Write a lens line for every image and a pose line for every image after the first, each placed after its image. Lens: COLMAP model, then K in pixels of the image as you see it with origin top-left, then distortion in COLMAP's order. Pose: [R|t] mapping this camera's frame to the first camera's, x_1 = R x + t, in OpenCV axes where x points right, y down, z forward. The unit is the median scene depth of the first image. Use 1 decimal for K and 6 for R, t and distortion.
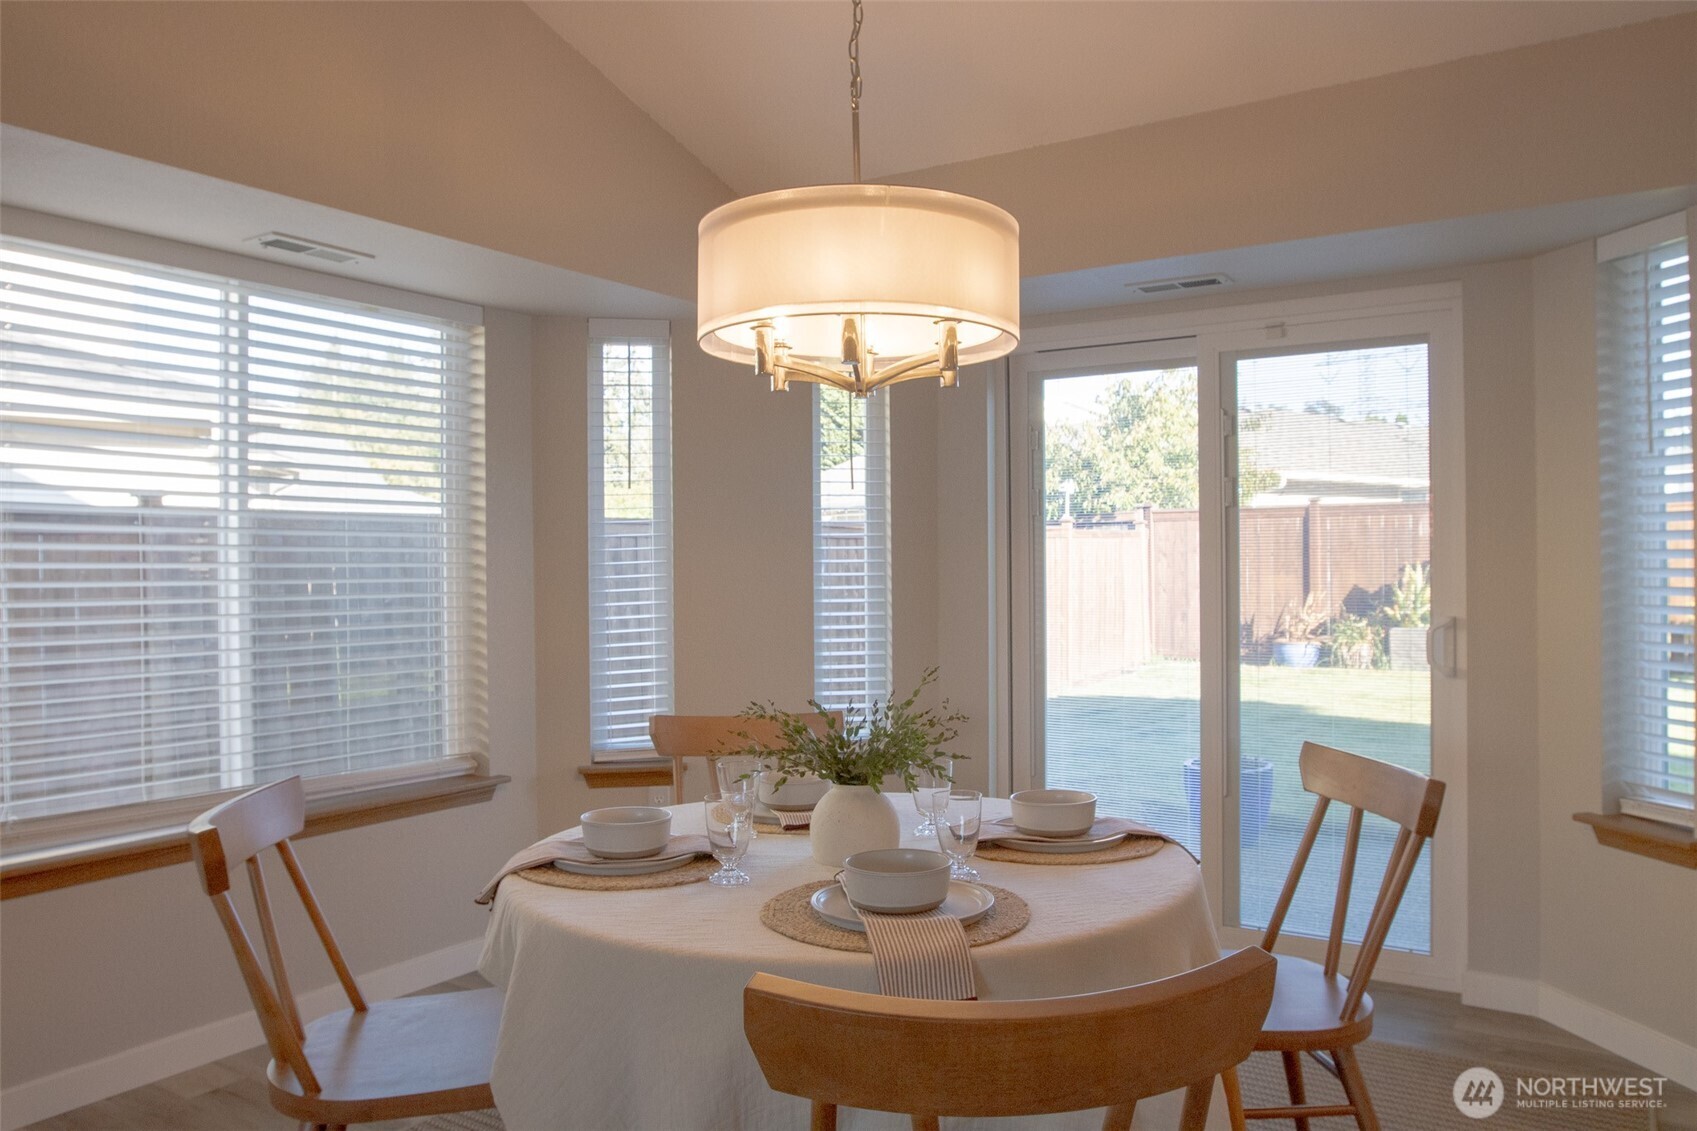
lens RADIAL K [[1236.9, 0, 842.1], [0, 1236.9, 556.7], [0, 0, 1]] dist [-0.078883, 0.050566]
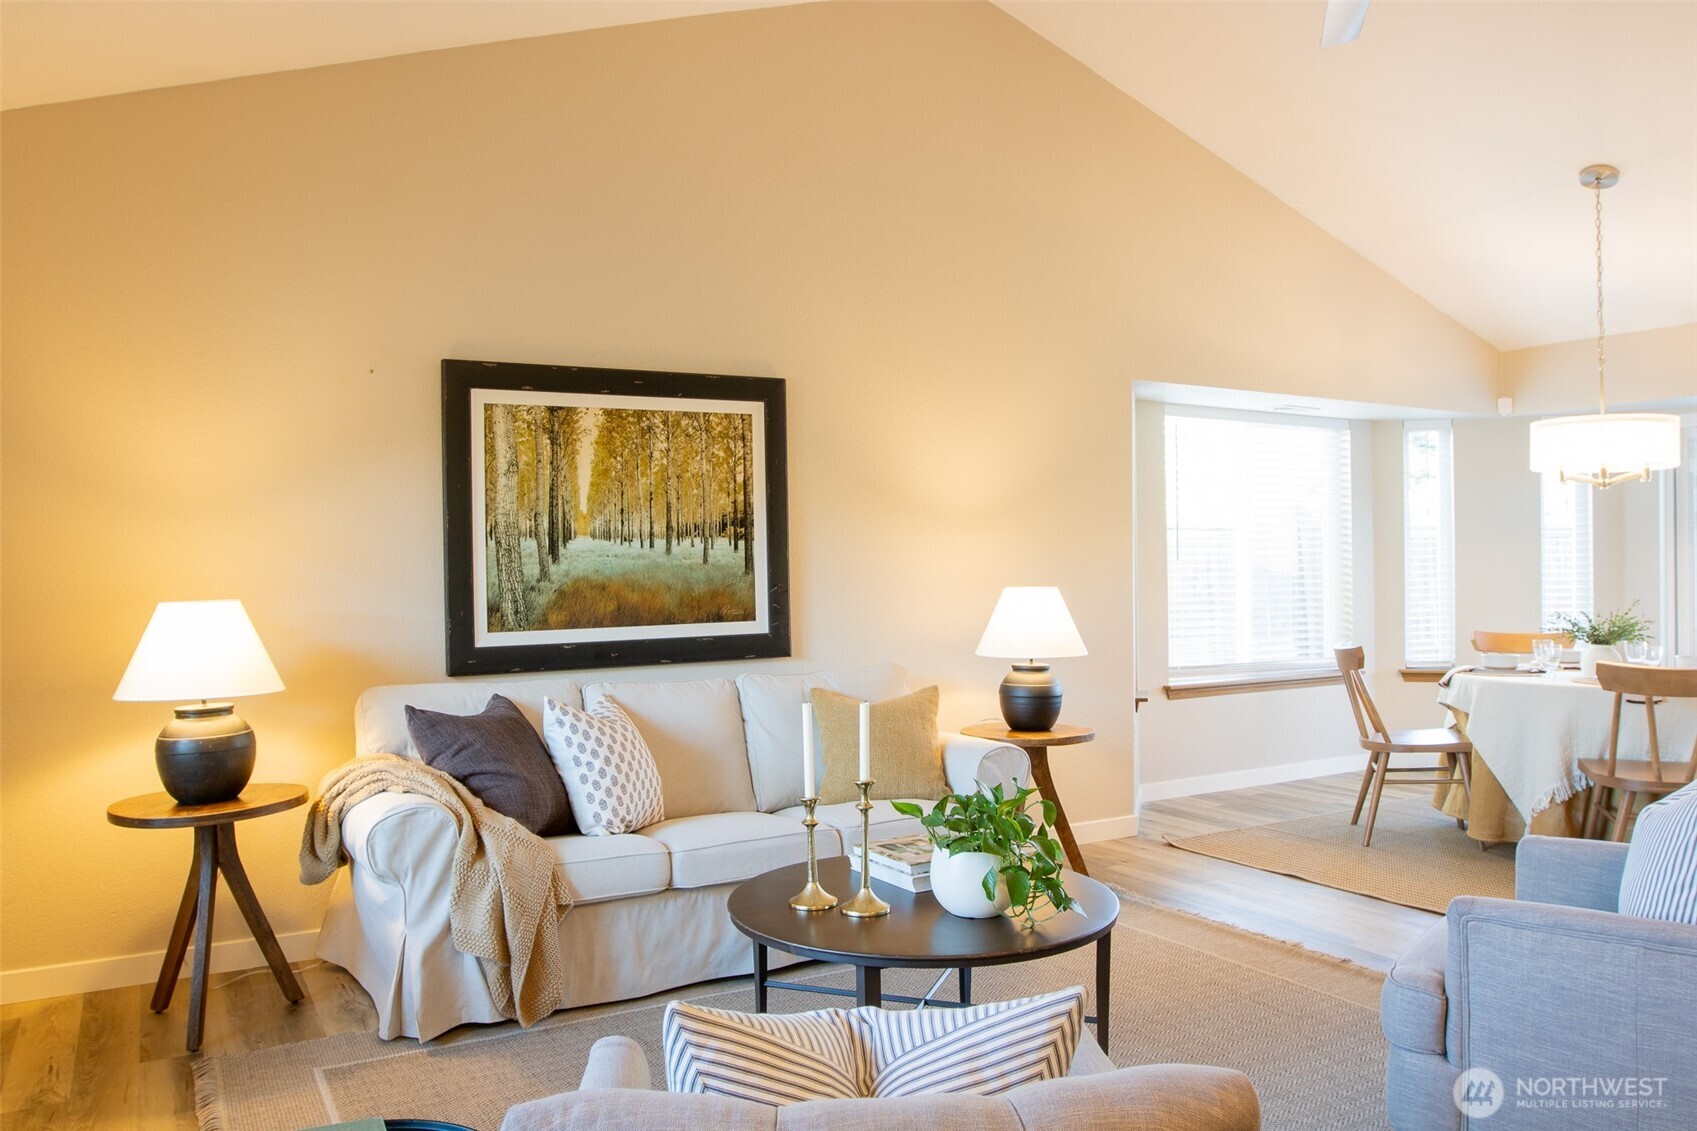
lens RADIAL K [[1236.9, 0, 842.1], [0, 1236.9, 556.7], [0, 0, 1]] dist [-0.078883, 0.050566]
pose [[0.893390, 0.001318, -0.449279, -0.146212], [-0.000097, 0.999996, 0.002741, 0.000602], [0.449281, -0.002406, 0.893387, -1.021411]]
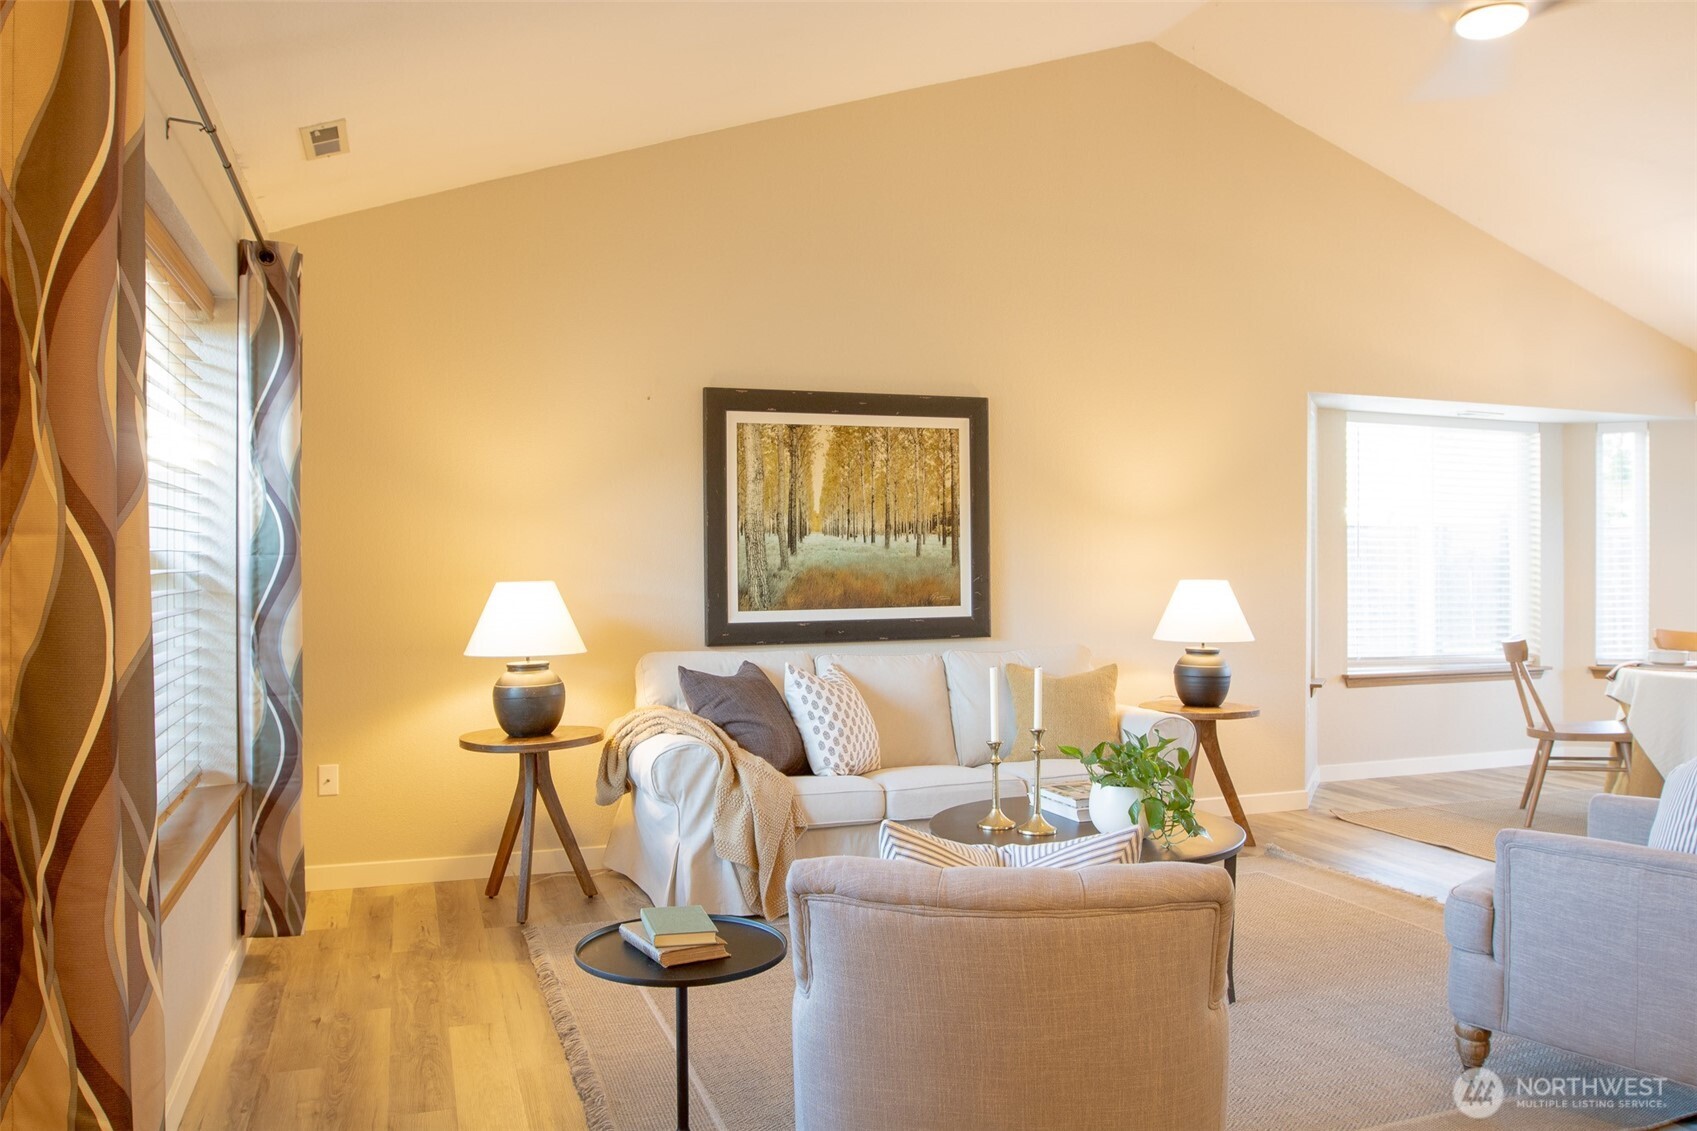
lens RADIAL K [[1236.9, 0, 842.1], [0, 1236.9, 556.7], [0, 0, 1]] dist [-0.078883, 0.050566]
pose [[0.800737, 0.012906, -0.598878, -0.027136], [-0.008813, 0.999913, 0.009766, -0.002024], [0.598952, -0.002542, 0.800781, -1.192499]]
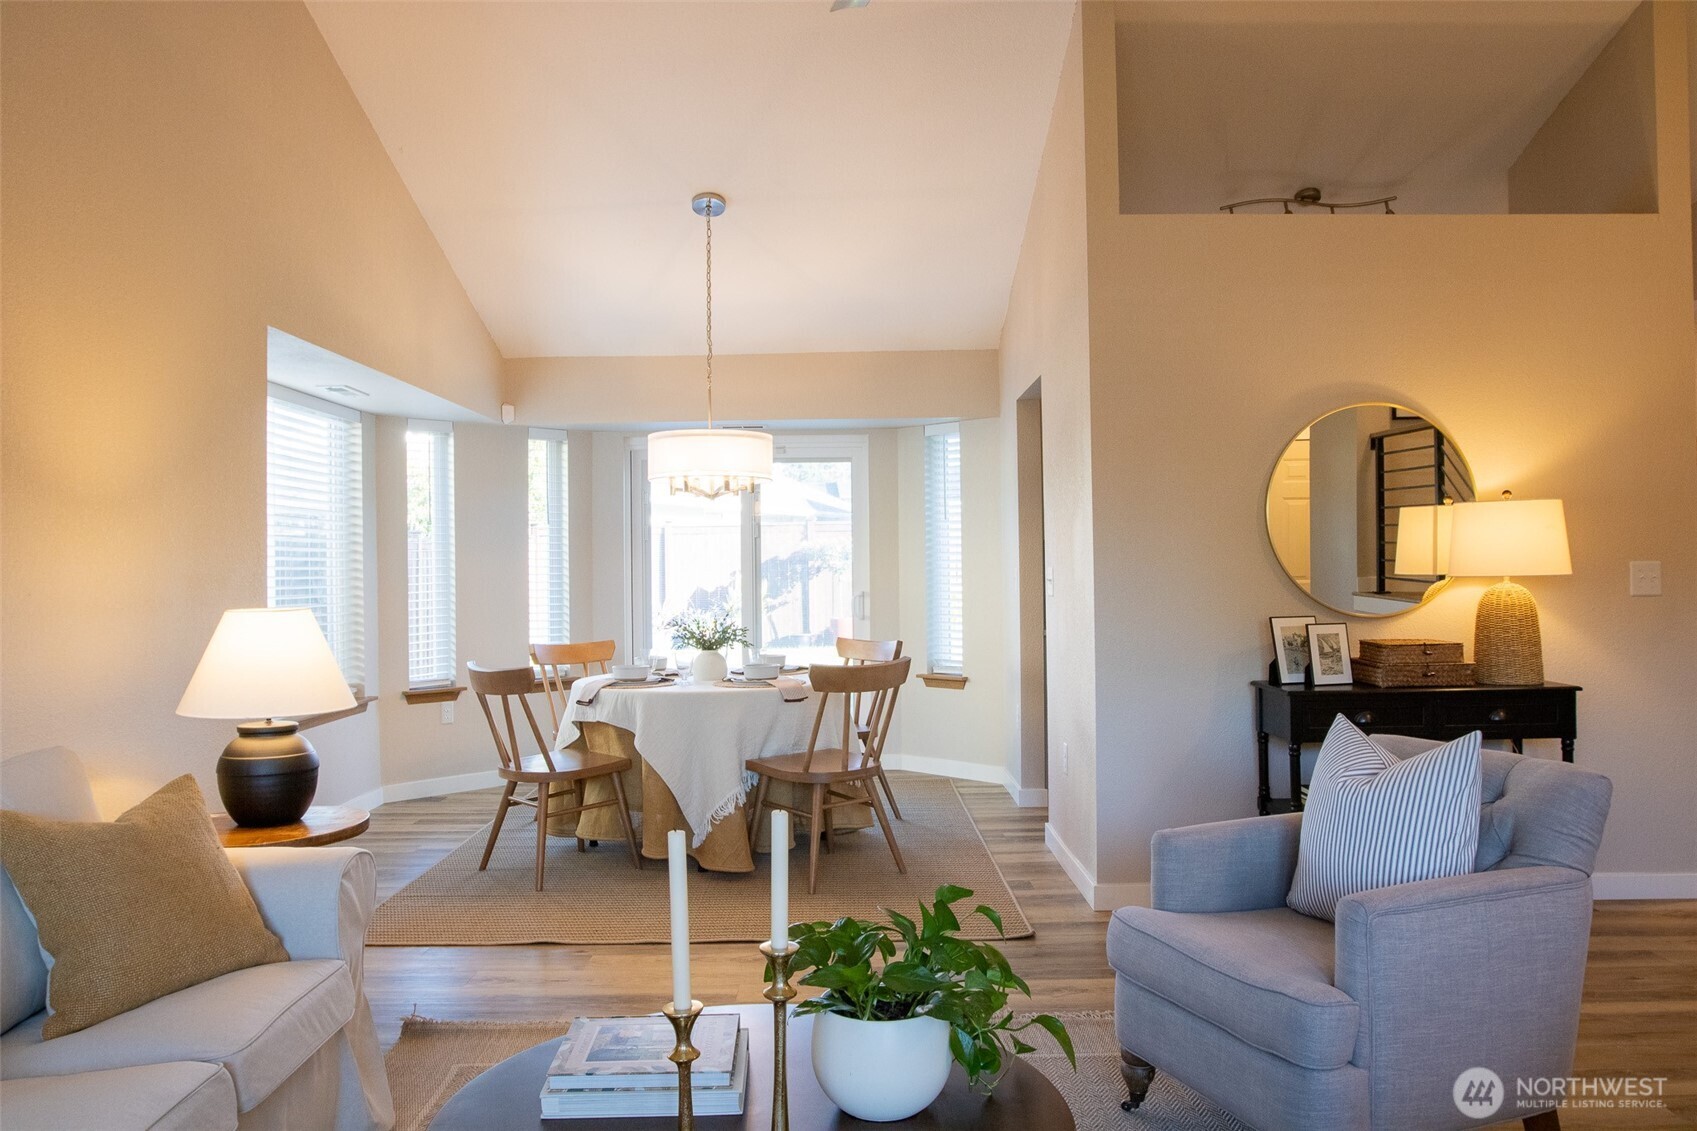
lens RADIAL K [[1236.9, 0, 842.1], [0, 1236.9, 556.7], [0, 0, 1]] dist [-0.078883, 0.050566]
pose [[0.836242, 0.002919, 0.548353, -0.656082], [0.002134, 0.999961, -0.008579, 0.006597], [-0.548357, 0.008344, 0.836203, -0.728945]]
